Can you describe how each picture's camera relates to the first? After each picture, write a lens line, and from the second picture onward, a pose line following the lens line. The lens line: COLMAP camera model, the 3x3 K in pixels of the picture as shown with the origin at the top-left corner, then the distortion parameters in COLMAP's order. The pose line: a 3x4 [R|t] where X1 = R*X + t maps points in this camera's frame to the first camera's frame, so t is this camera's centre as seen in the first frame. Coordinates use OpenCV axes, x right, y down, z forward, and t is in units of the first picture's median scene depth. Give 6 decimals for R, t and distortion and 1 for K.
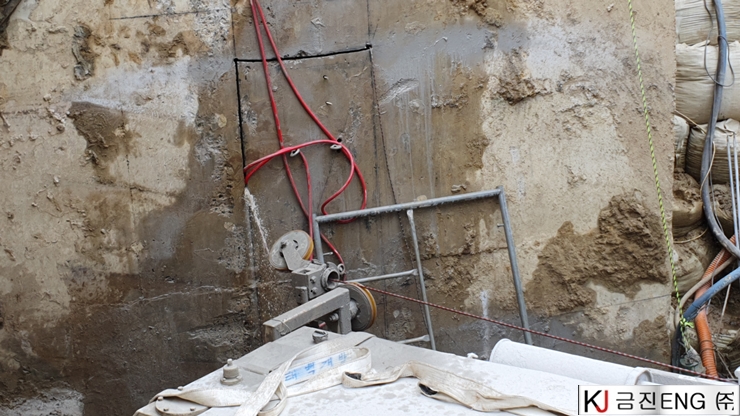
lens RADIAL K [[1113.9, 0, 373.4], [0, 1113.9, 166.7], [0, 0, 1]] dist [0.128934, 0.000000]
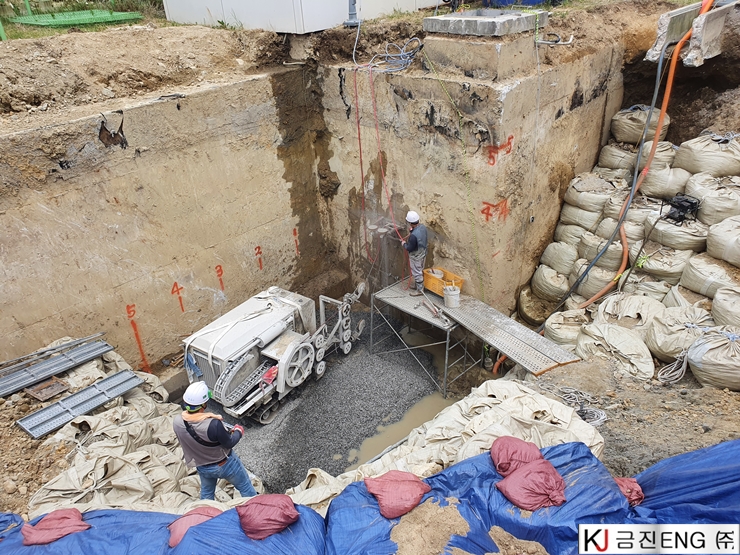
lens RADIAL K [[583.0, 0, 375.0], [0, 583.0, 266.7], [0, 0, 1]] dist [-0.000409, 0.019591]
pose [[0.503216, 0.449162, -0.738260, 1.269501], [-0.185956, 0.890578, 0.415081, -0.686216], [0.843916, -0.071592, 0.531677, -0.033216]]
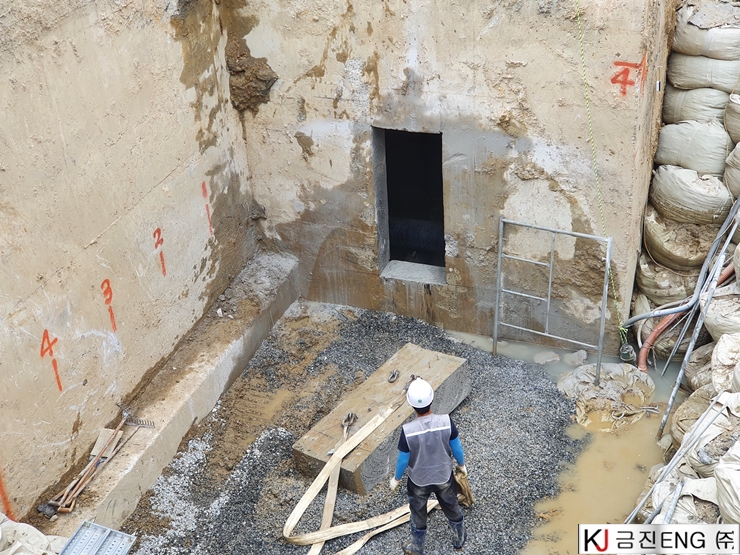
lens RADIAL K [[1109.9, 0, 381.5], [0, 1109.9, 241.6], [0, 0, 1]] dist [0.046690, 0.000000]
pose [[0.799202, 0.312071, -0.513700, 0.863051], [-0.137303, 0.926843, 0.349441, -0.538571], [0.585170, -0.208741, 0.783583, -0.480478]]
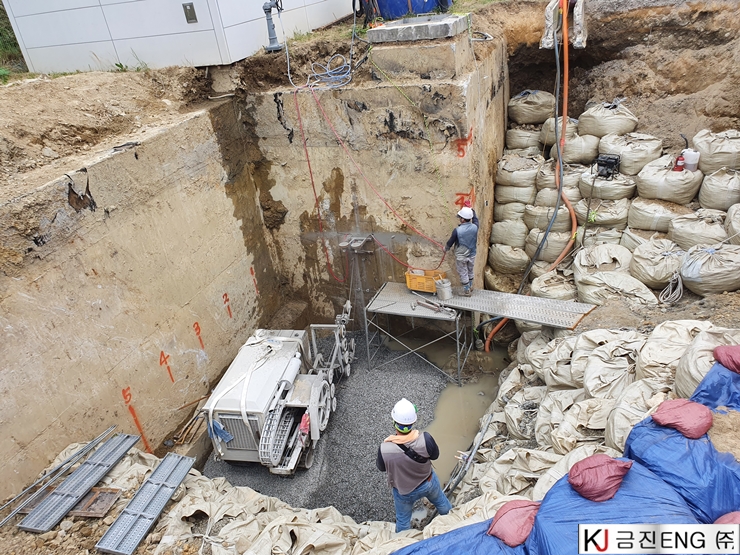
lens RADIAL K [[583.0, 0, 378.4], [0, 583.0, 273.2], [0, 0, 1]] dist [-0.000409, 0.019591]
pose [[0.801270, 0.256856, -0.540362, 0.975005], [-0.075166, 0.939219, 0.334990, -0.577282], [0.593563, -0.227800, 0.771875, -0.388428]]
